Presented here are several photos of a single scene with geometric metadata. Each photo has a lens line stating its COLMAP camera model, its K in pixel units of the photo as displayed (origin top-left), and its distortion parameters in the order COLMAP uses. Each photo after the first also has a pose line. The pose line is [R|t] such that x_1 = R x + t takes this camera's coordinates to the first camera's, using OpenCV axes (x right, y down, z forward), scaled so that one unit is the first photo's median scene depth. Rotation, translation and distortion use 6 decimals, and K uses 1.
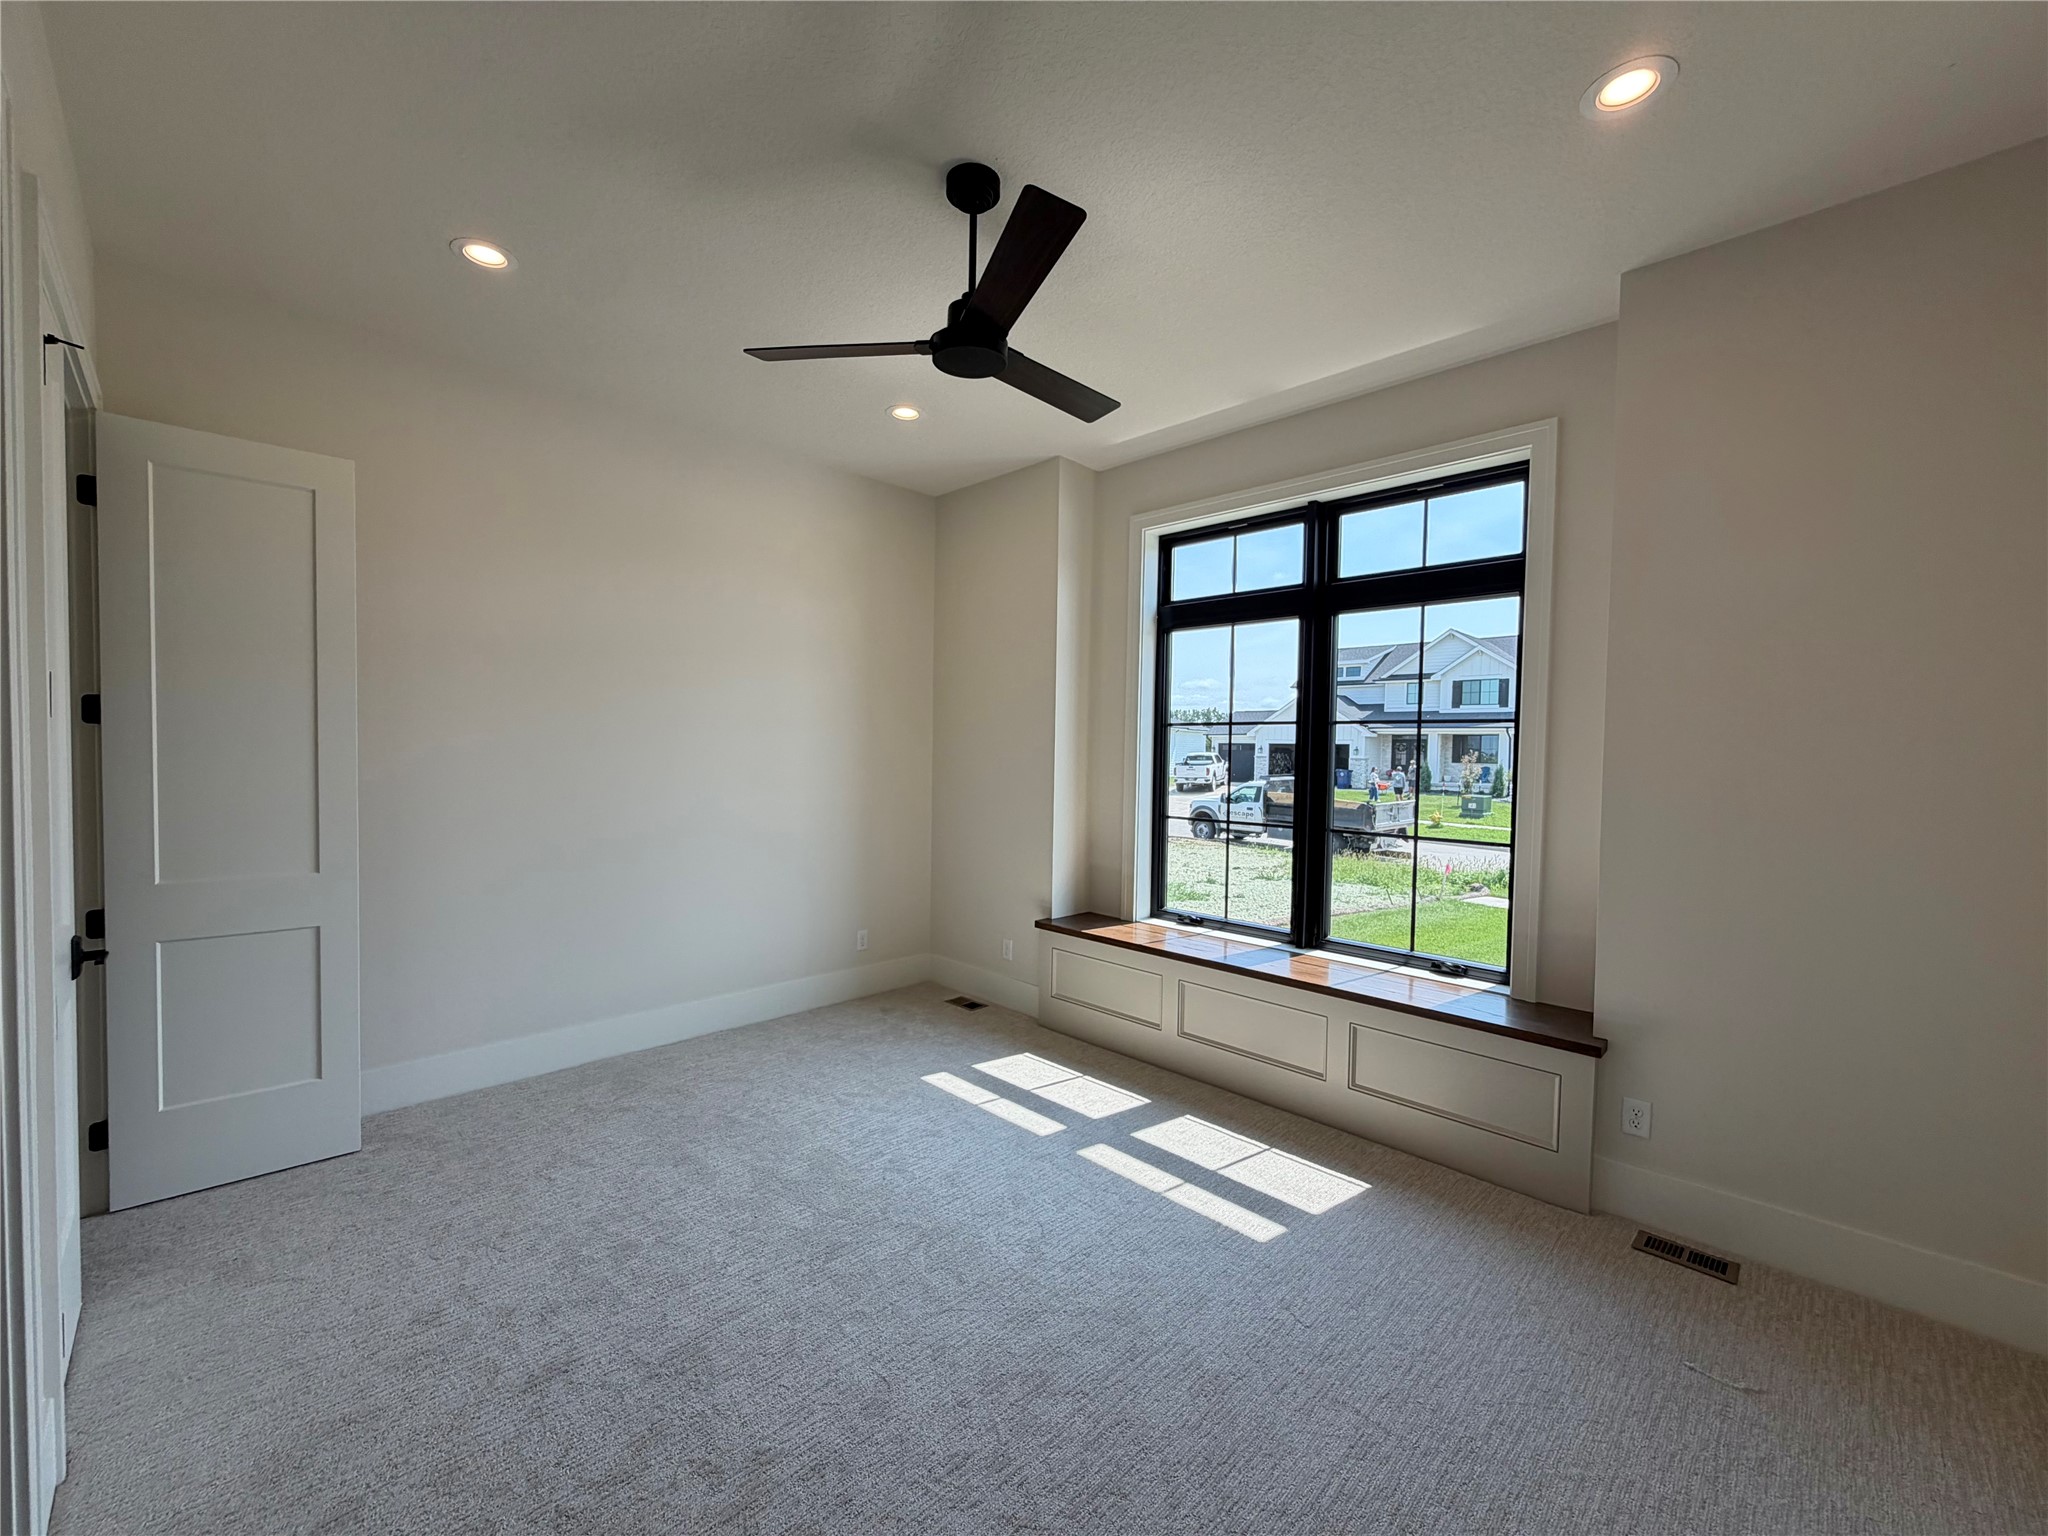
lens RADIAL K [[818.7, 0, 1020.2], [0, 818.7, 763.5], [0, 0, 1]] dist [0.003620, 0.000220]
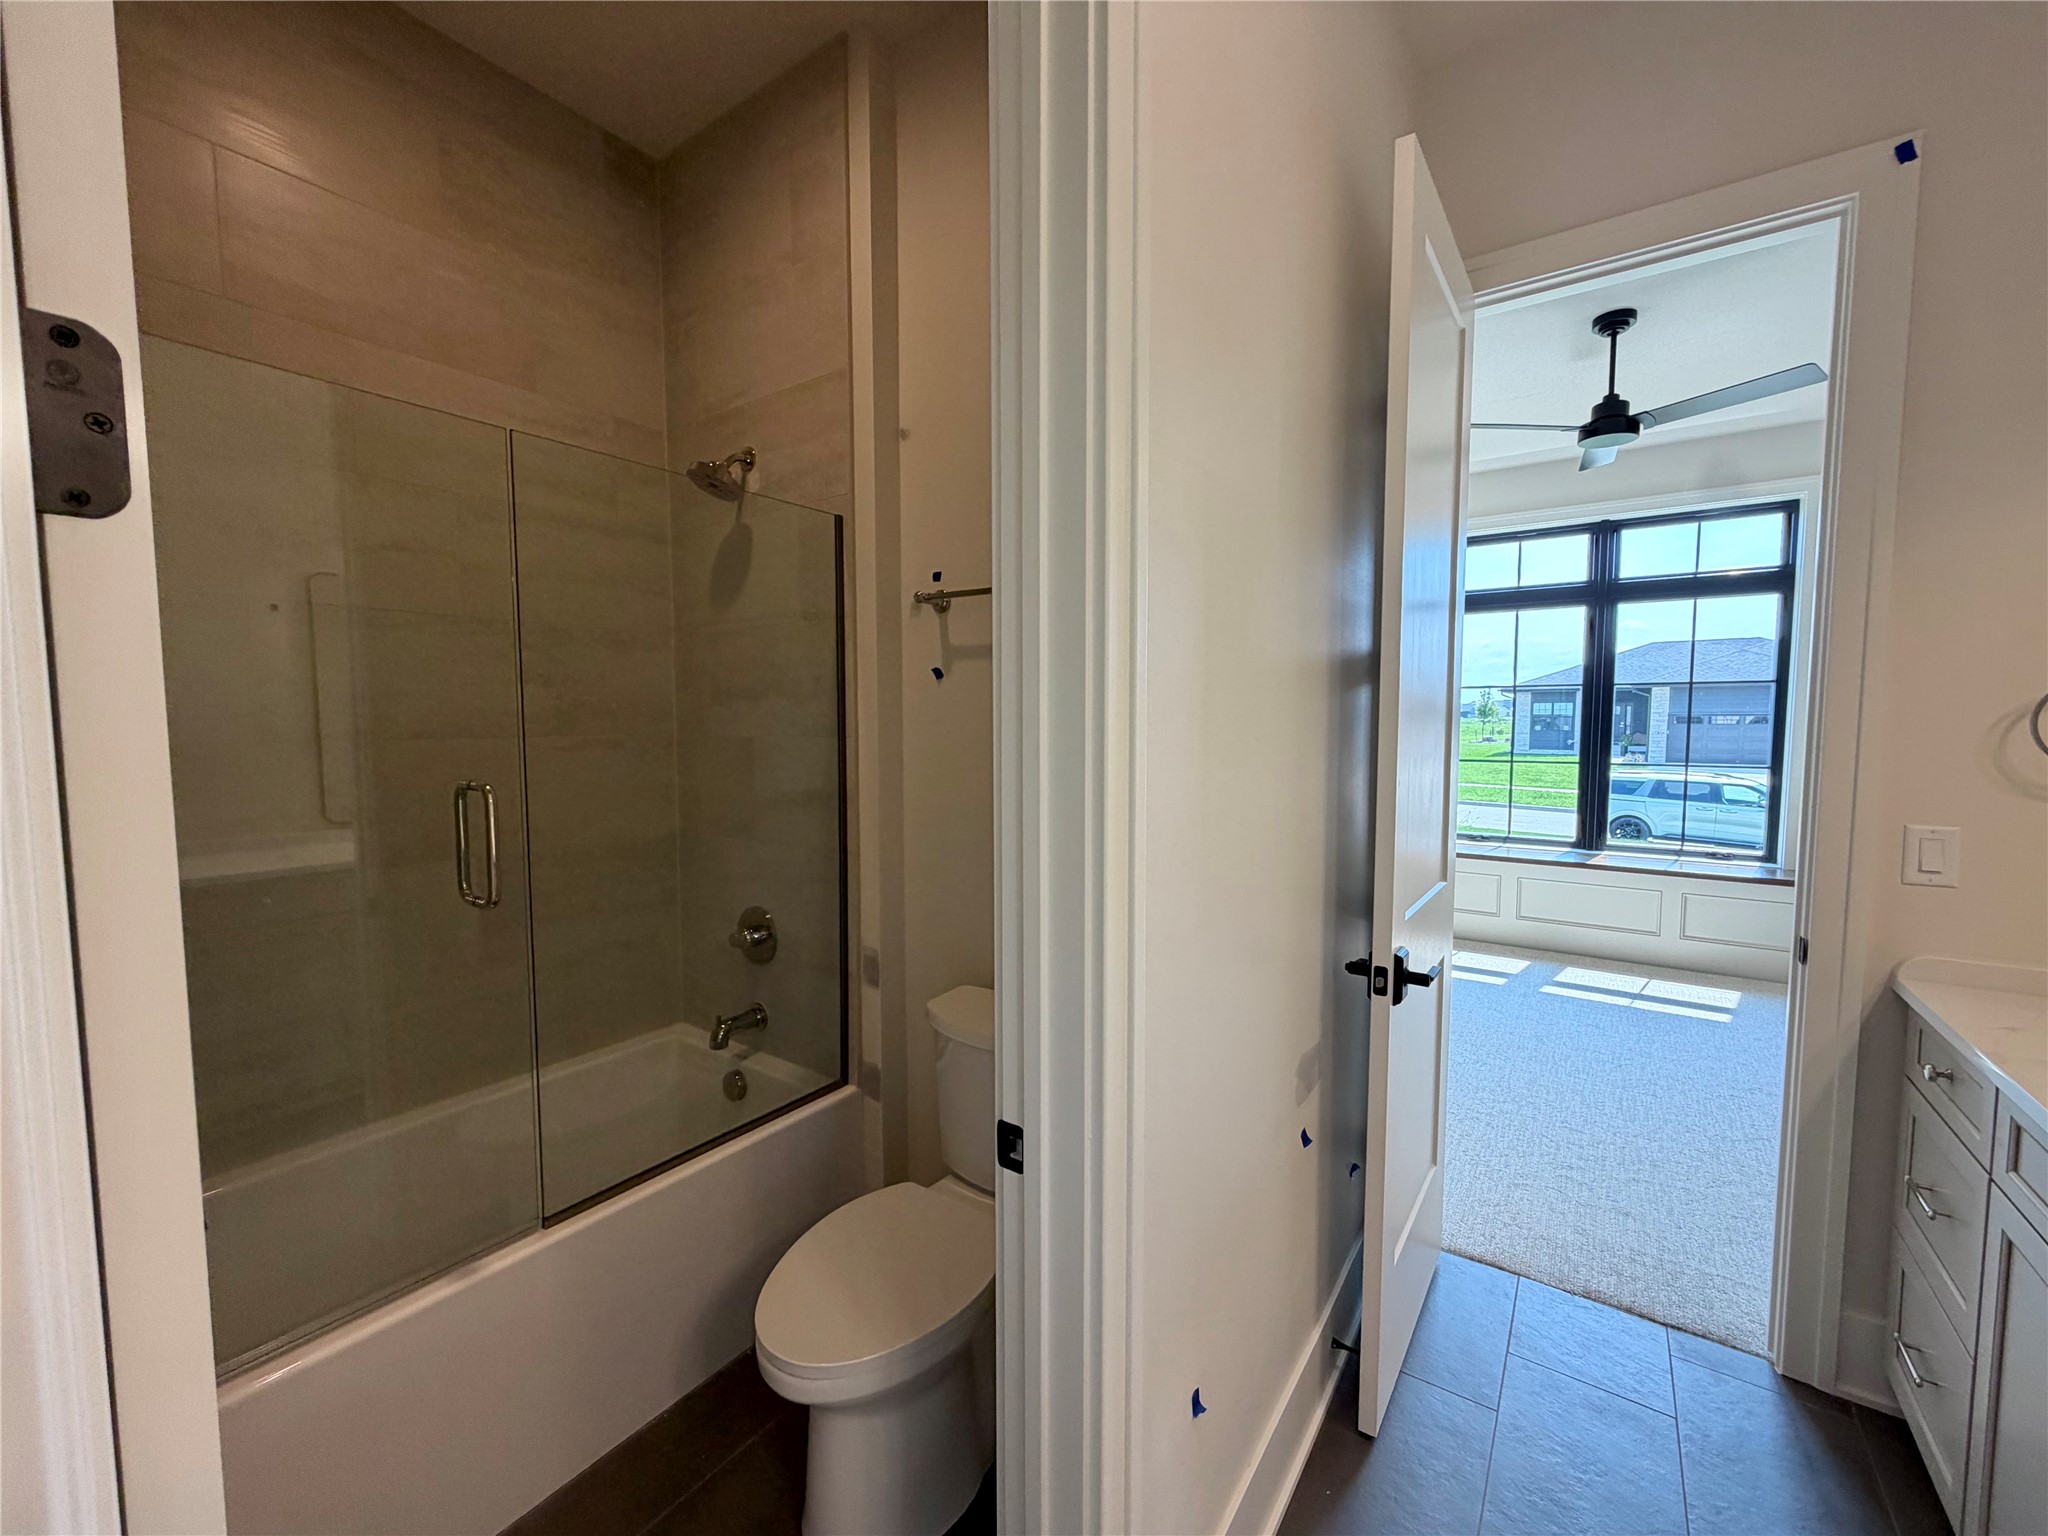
lens RADIAL K [[818.7, 0, 1013.7], [0, 818.7, 768.0], [0, 0, 1]] dist [0.003620, 0.000220]
pose [[0.988111, -0.028565, 0.151066, -1.209174], [0.019811, 0.998053, 0.059141, -0.019812], [-0.152461, -0.055445, 0.986753, -0.292288]]
